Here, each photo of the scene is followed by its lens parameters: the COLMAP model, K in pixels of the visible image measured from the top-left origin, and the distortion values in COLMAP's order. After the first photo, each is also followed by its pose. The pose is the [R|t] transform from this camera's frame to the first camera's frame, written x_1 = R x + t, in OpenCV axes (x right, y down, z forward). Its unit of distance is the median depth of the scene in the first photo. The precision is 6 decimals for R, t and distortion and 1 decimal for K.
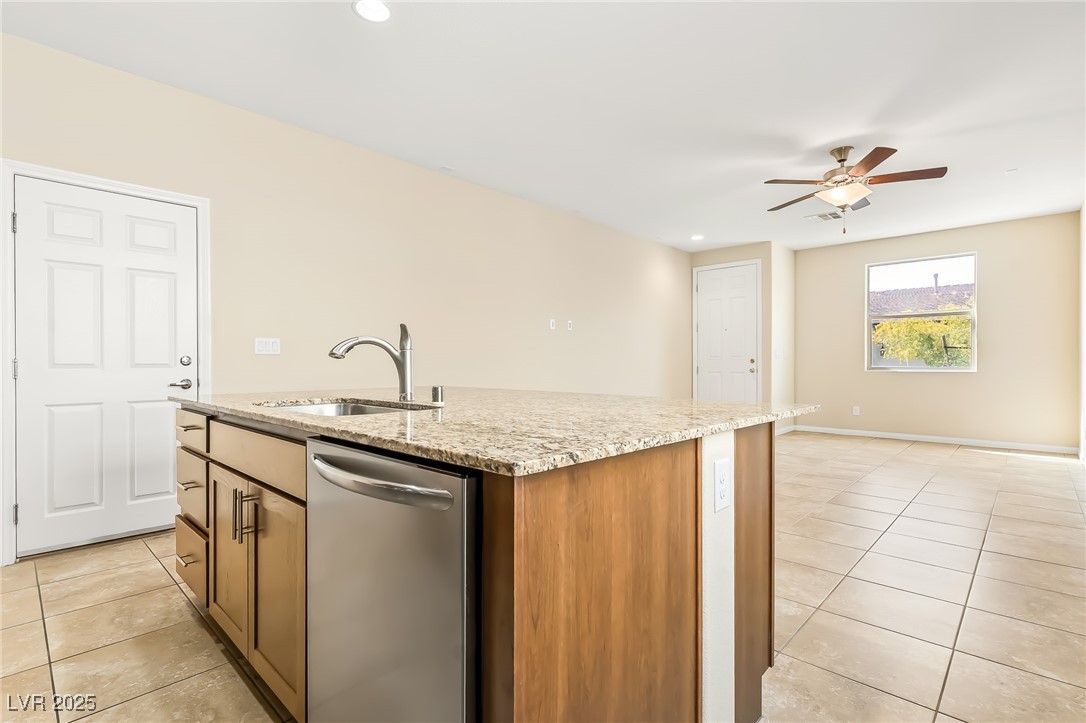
lens RADIAL K [[517.2, 0, 543.0], [0, 517.2, 361.5], [0, 0, 1]] dist [-0.000048, 0.000257]
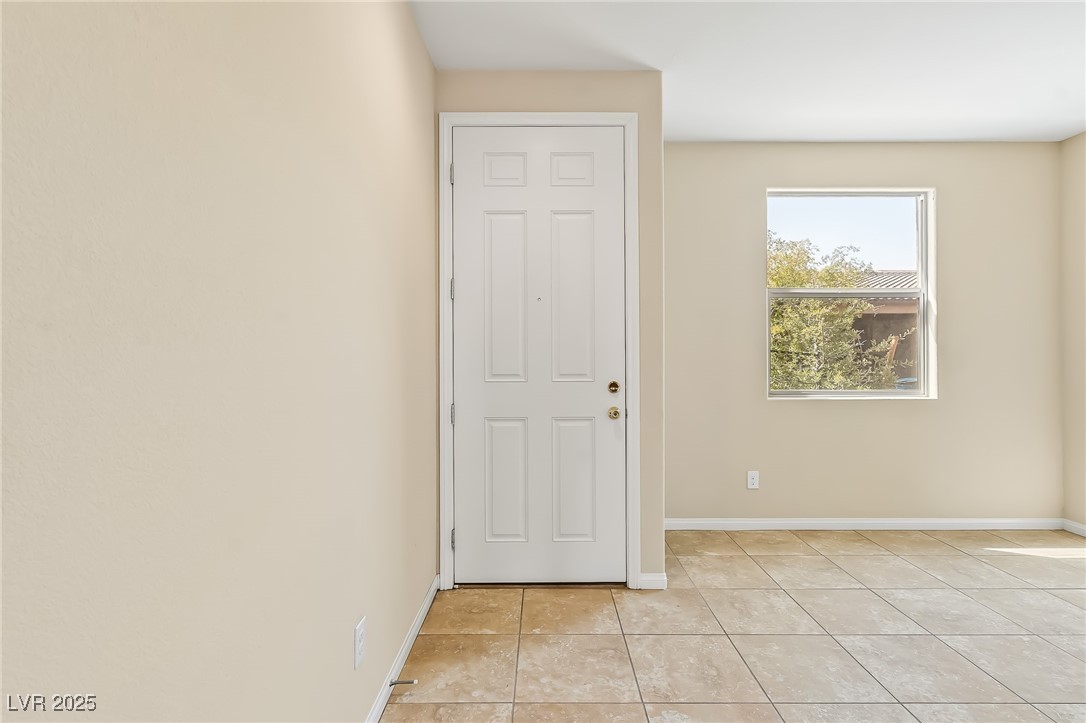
lens RADIAL K [[522.5, 0, 542.9], [0, 522.5, 355.3], [0, 0, 1]] dist [-0.000495, -0.000467]
pose [[0.725785, -0.002106, 0.687919, 0.112728], [0.001103, 0.999998, 0.001898, -0.025031], [-0.687921, -0.000619, 0.725785, 0.771227]]
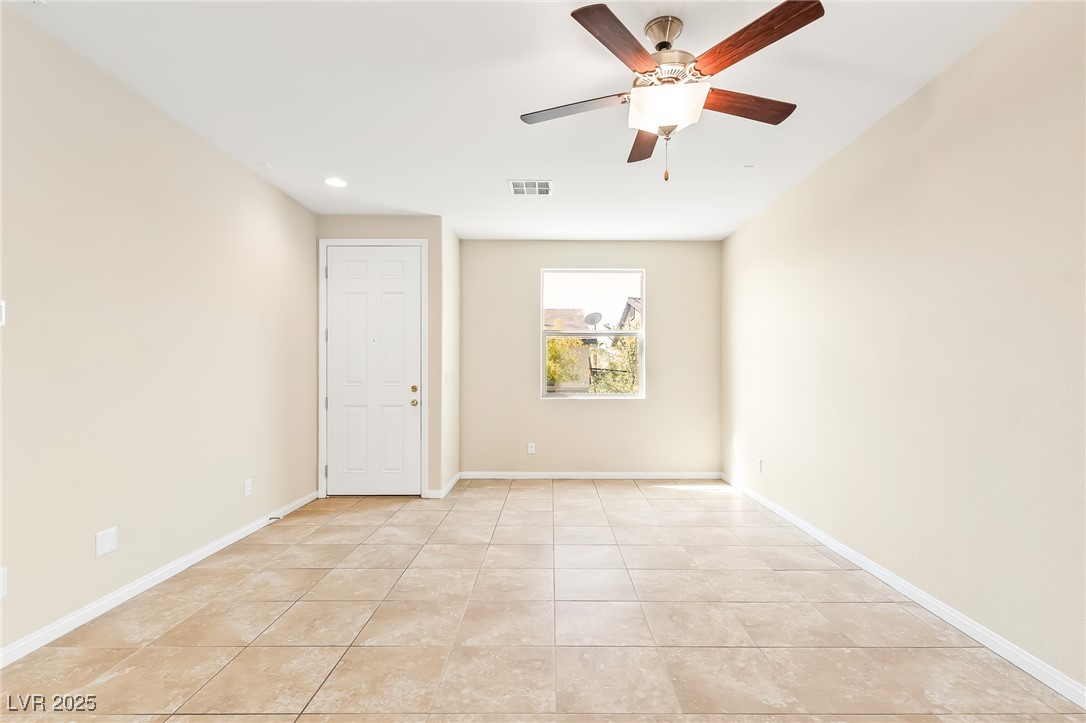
lens RADIAL K [[521.8, 0, 554.3], [0, 521.8, 372.9], [0, 0, 1]] dist [-0.000597, -0.000248]
pose [[0.720754, -0.000331, 0.693191, 0.063776], [-0.002686, 0.999991, 0.003271, -0.024738], [-0.693186, -0.004219, 0.720746, 0.384023]]
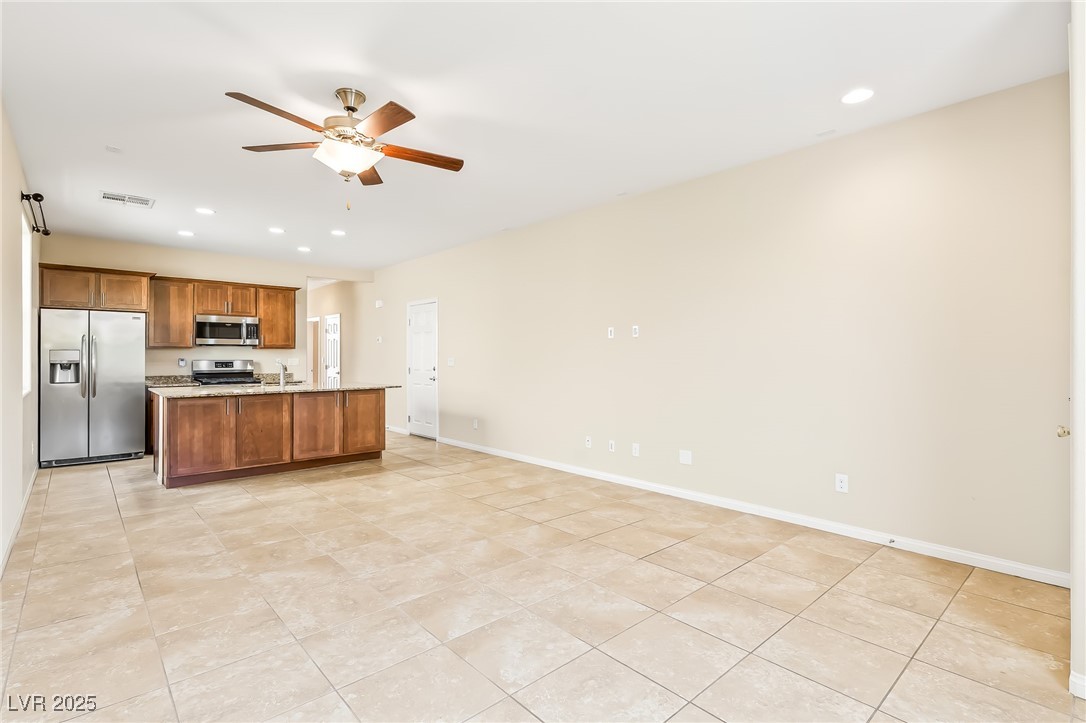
lens RADIAL K [[522.5, 0, 542.9], [0, 522.5, 355.3], [0, 0, 1]] dist [-0.000495, -0.000467]
pose [[-0.080328, -0.002450, -0.996765, 0.714462], [0.001607, 0.999995, -0.002587, -0.024280], [0.996767, -0.001809, -0.080324, 0.742121]]
